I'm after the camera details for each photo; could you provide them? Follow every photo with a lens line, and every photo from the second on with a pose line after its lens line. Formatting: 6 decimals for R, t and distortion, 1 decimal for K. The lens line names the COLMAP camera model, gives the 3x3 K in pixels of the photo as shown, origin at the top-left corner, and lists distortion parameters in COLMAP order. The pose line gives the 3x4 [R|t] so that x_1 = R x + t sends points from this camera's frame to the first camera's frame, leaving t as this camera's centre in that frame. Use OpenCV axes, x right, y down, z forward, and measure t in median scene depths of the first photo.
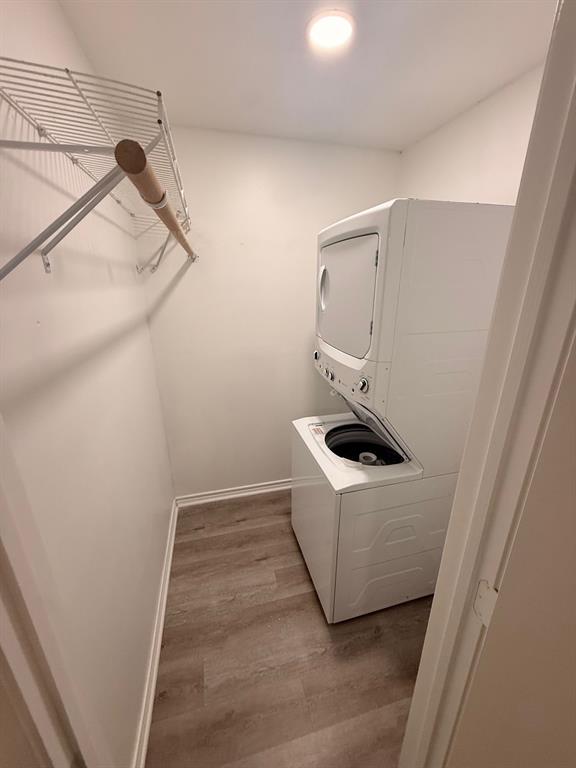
lens RADIAL K [[308.6, 0, 289.4], [0, 308.6, 382.6], [0, 0, 1]] dist [-0.000053, 0.000436]
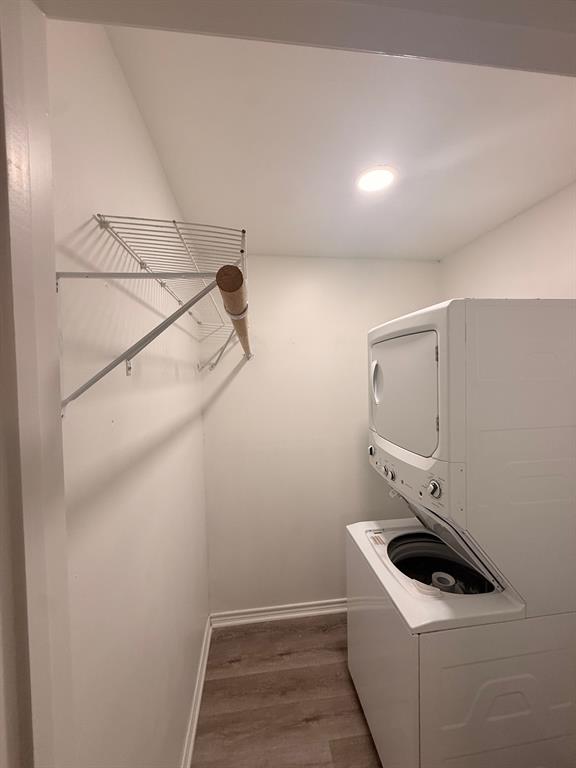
lens RADIAL K [[308.6, 0, 290.6], [0, 308.6, 381.9], [0, 0, 1]] dist [-0.000053, 0.000436]
pose [[0.991886, -0.015274, -0.126212, -0.042698], [-0.021569, 0.958148, -0.285459, -0.019930], [0.125290, 0.285865, 0.950044, 0.025694]]
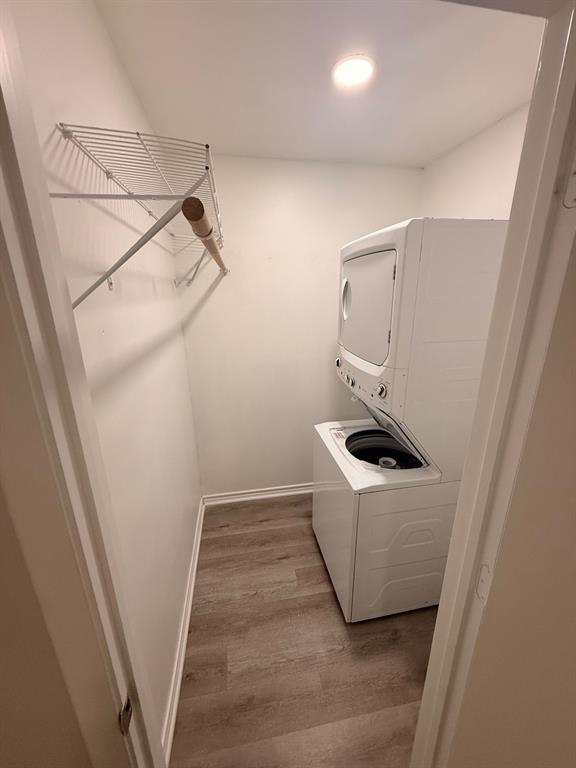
lens RADIAL K [[308.6, 0, 288.2], [0, 308.6, 381.9], [0, 0, 1]] dist [-0.000053, 0.000436]
pose [[0.996697, 0.014120, -0.079978, 0.003644], [-0.016471, 0.999449, -0.028820, 0.012499], [0.079527, 0.030042, 0.996380, -0.070178]]
